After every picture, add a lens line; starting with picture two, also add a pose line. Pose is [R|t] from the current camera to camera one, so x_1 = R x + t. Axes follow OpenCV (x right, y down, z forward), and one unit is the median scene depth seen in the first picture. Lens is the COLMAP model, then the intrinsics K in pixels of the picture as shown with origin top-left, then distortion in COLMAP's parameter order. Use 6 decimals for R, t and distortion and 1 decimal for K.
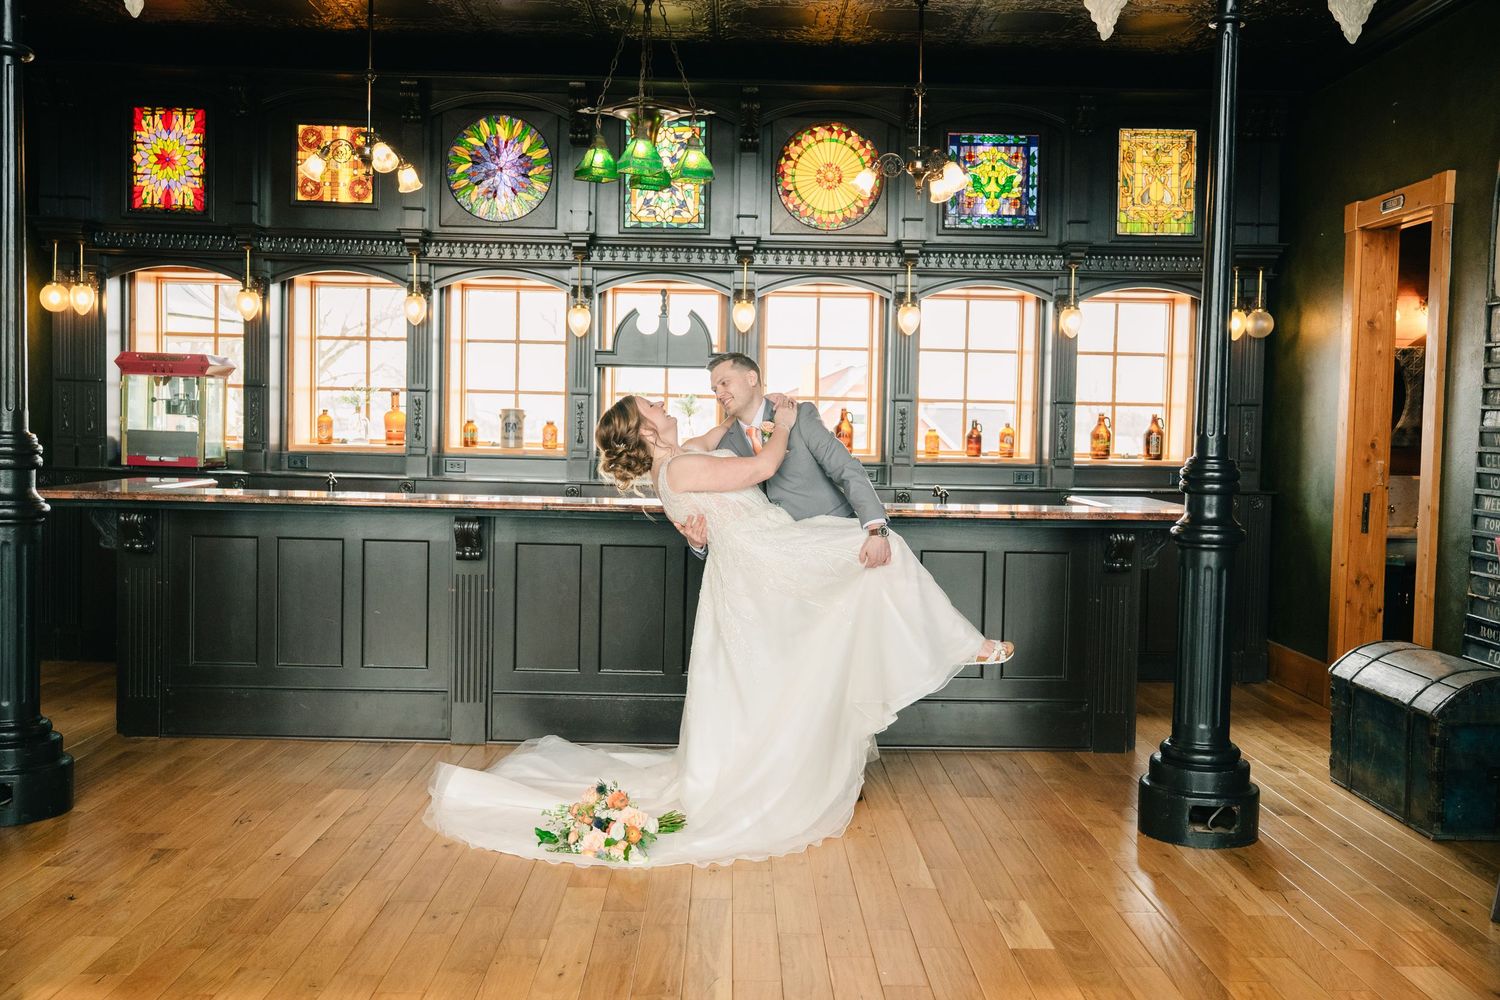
lens RADIAL K [[1458.9, 0, 753.7], [0, 1458.9, 497.7], [0, 0, 1]] dist [0.008034, 0.000000]
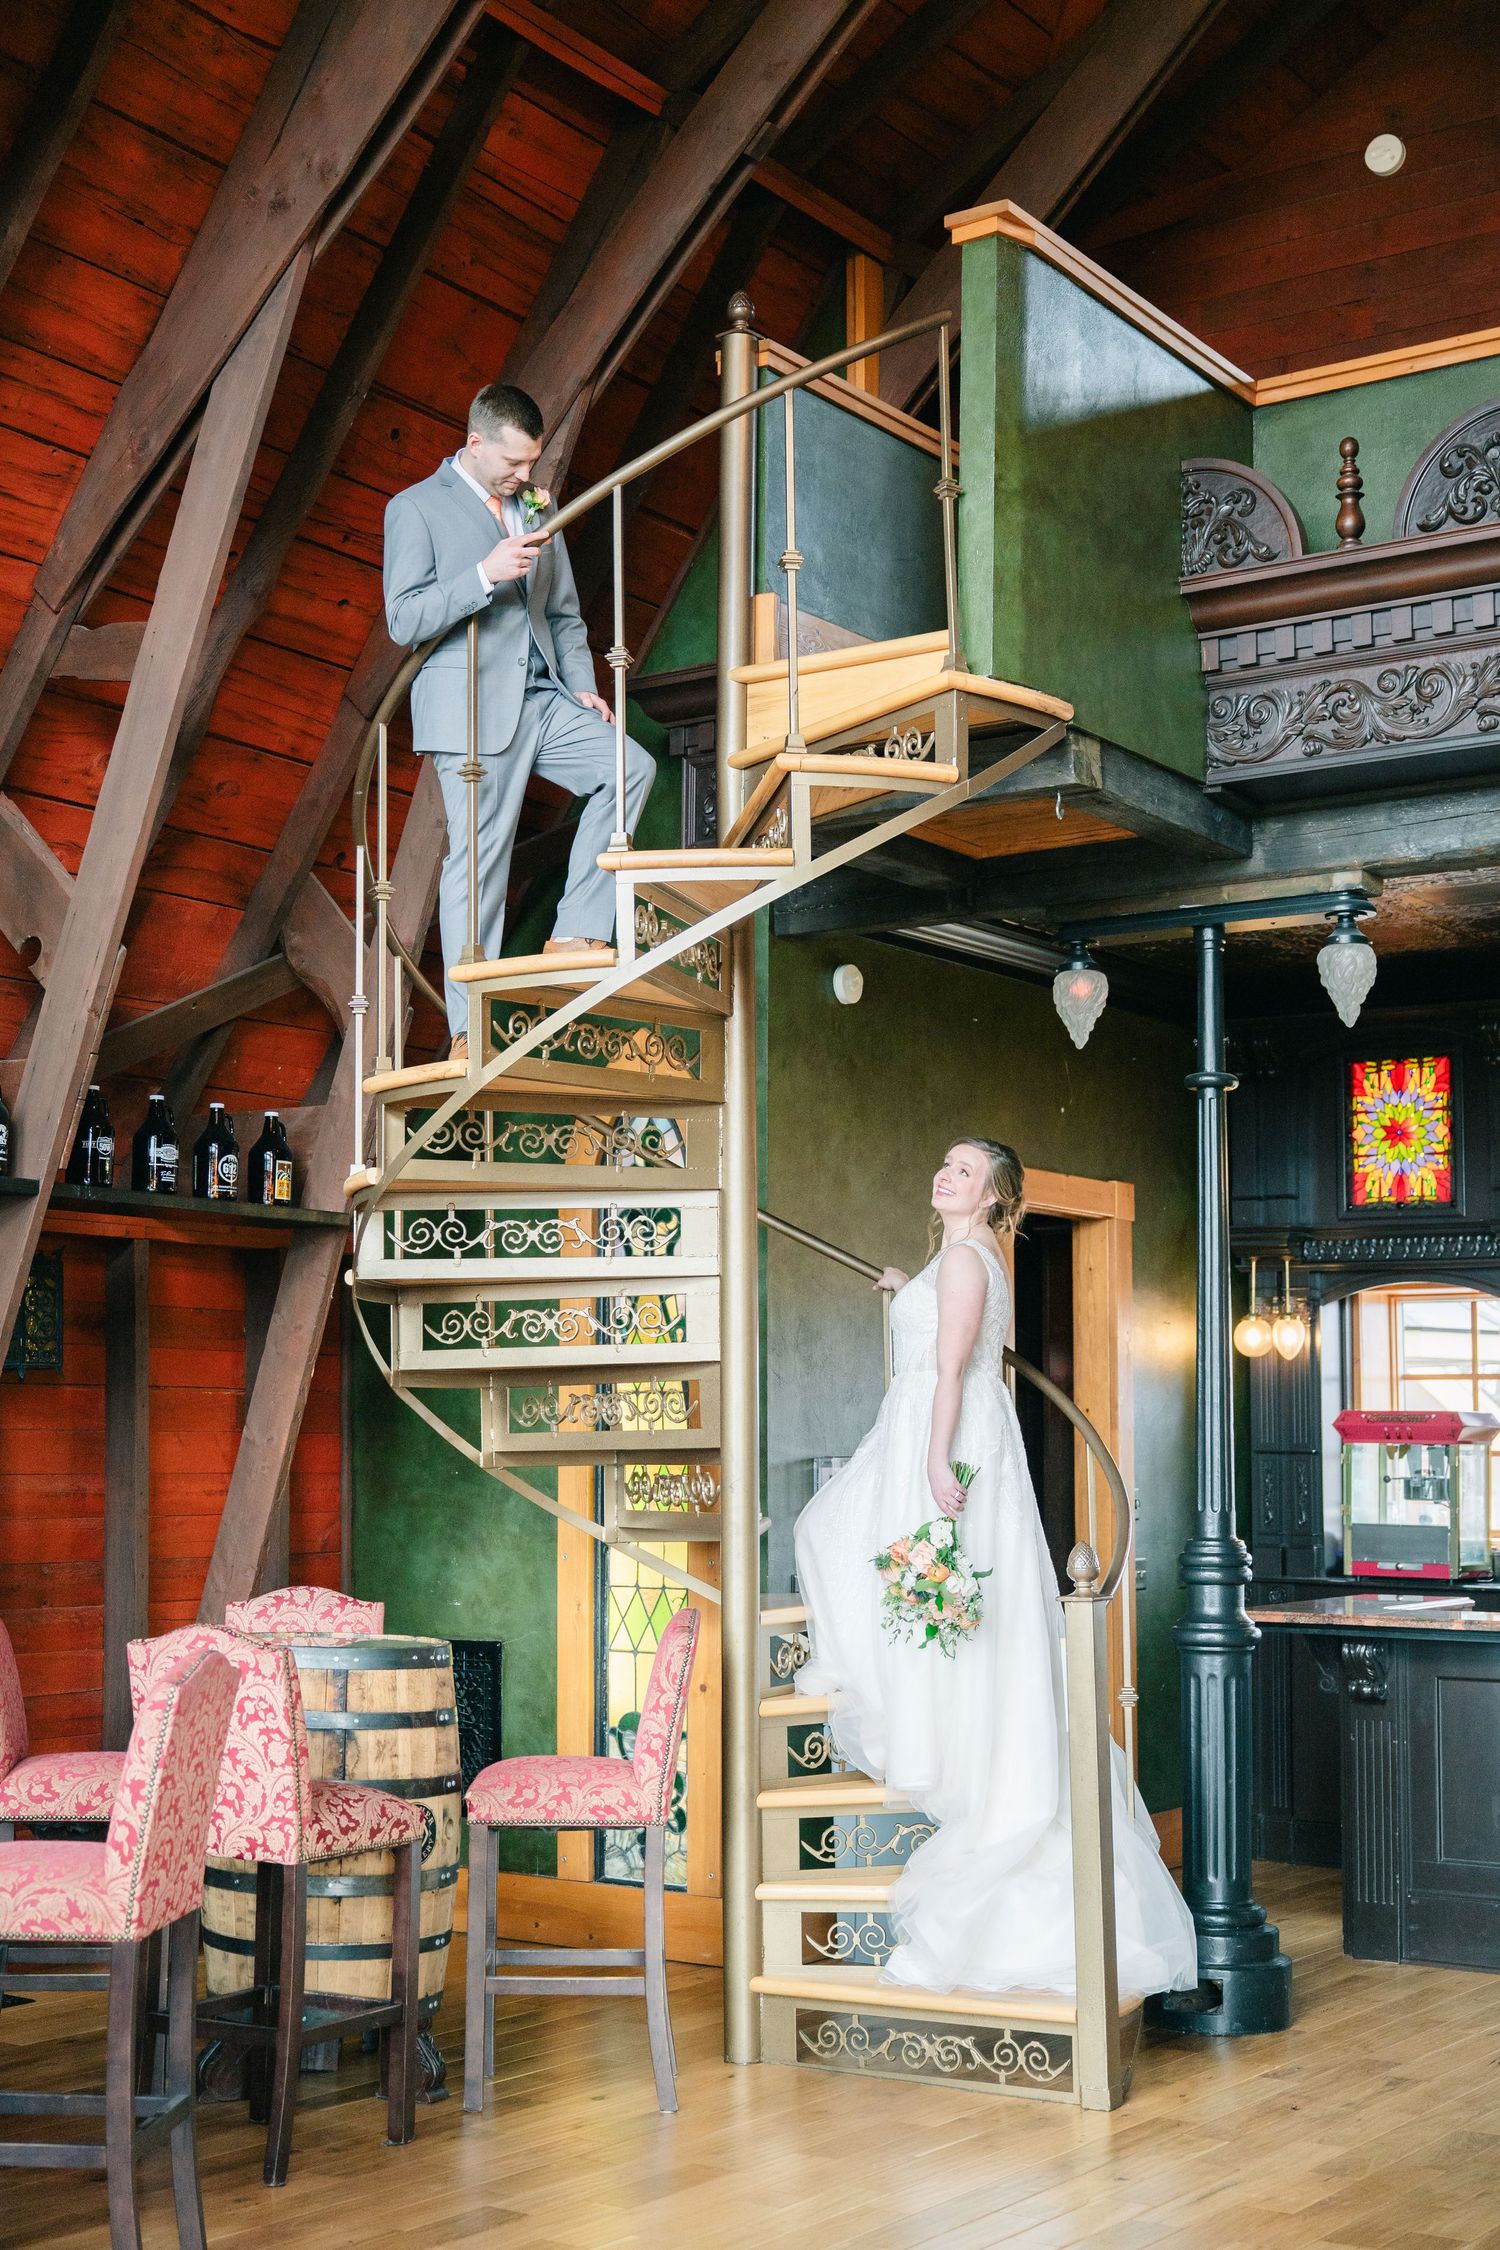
lens RADIAL K [[2916.3, 0, 748.2], [0, 2916.3, 1123.8], [0, 0, 1]] dist [-0.016214, 0.000000]
pose [[0.820308, -0.081499, -0.566085, 0.131530], [-0.017303, 0.985805, -0.166999, 0.001999], [0.571660, 0.146786, 0.807254, -0.300643]]
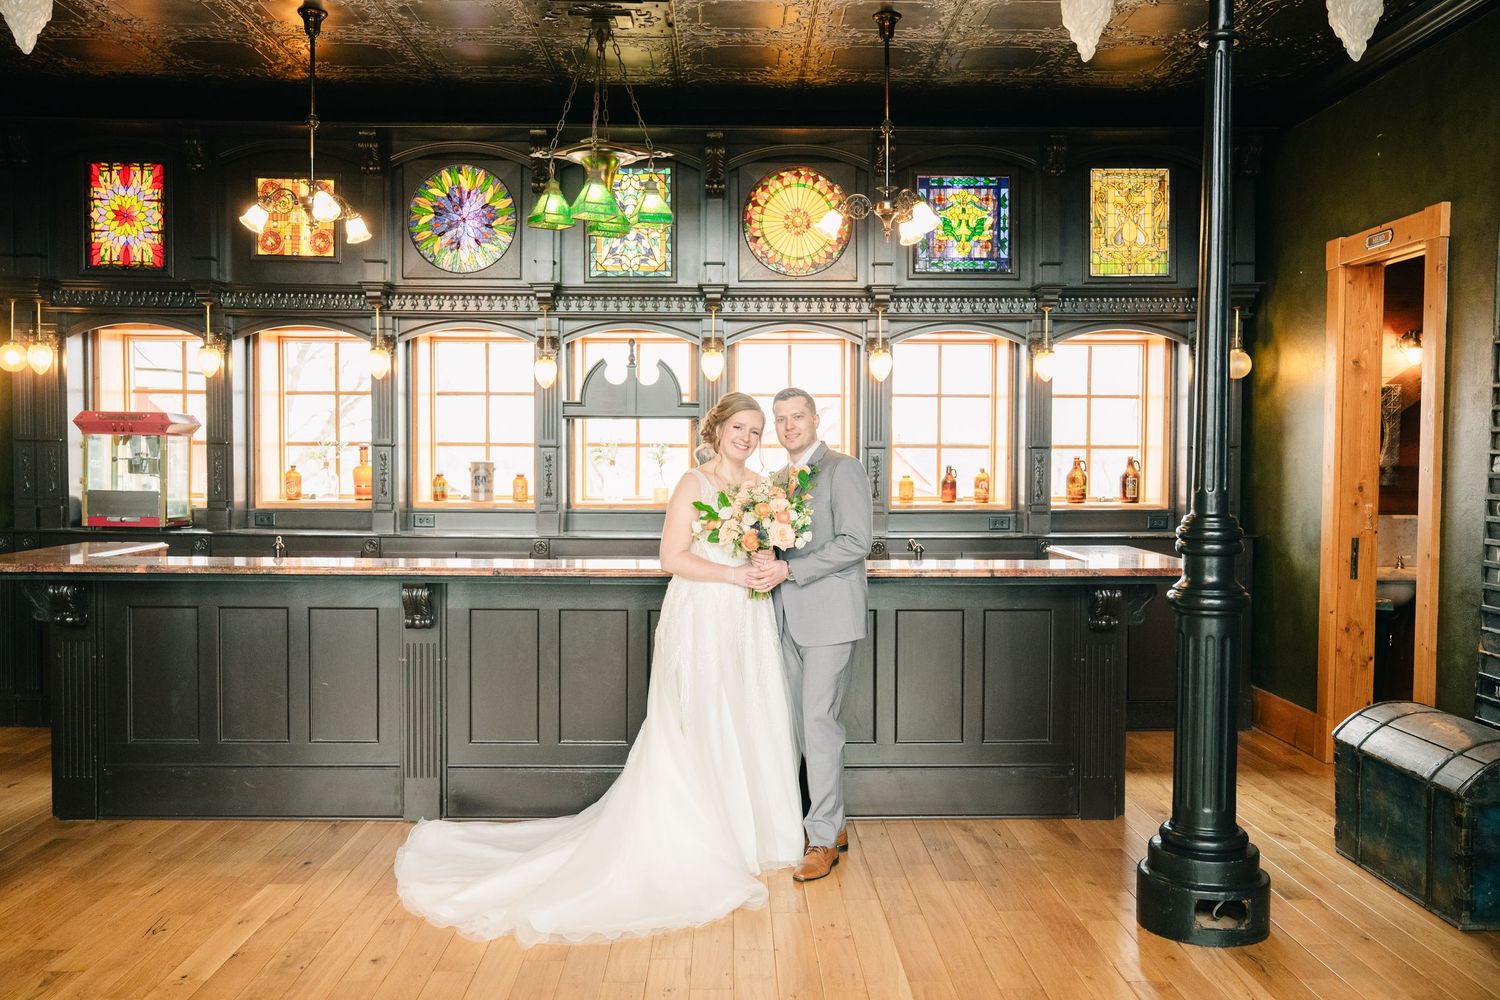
lens RADIAL K [[1339.4, 0, 742.7], [0, 1339.4, 513.2], [0, 0, 1]] dist [0.005475, 0.004091]
pose [[0.999873, -0.015821, -0.001700, 0.013451], [0.015804, 0.999830, -0.009535, -0.015529], [0.001851, 0.009507, 0.999953, 0.098037]]
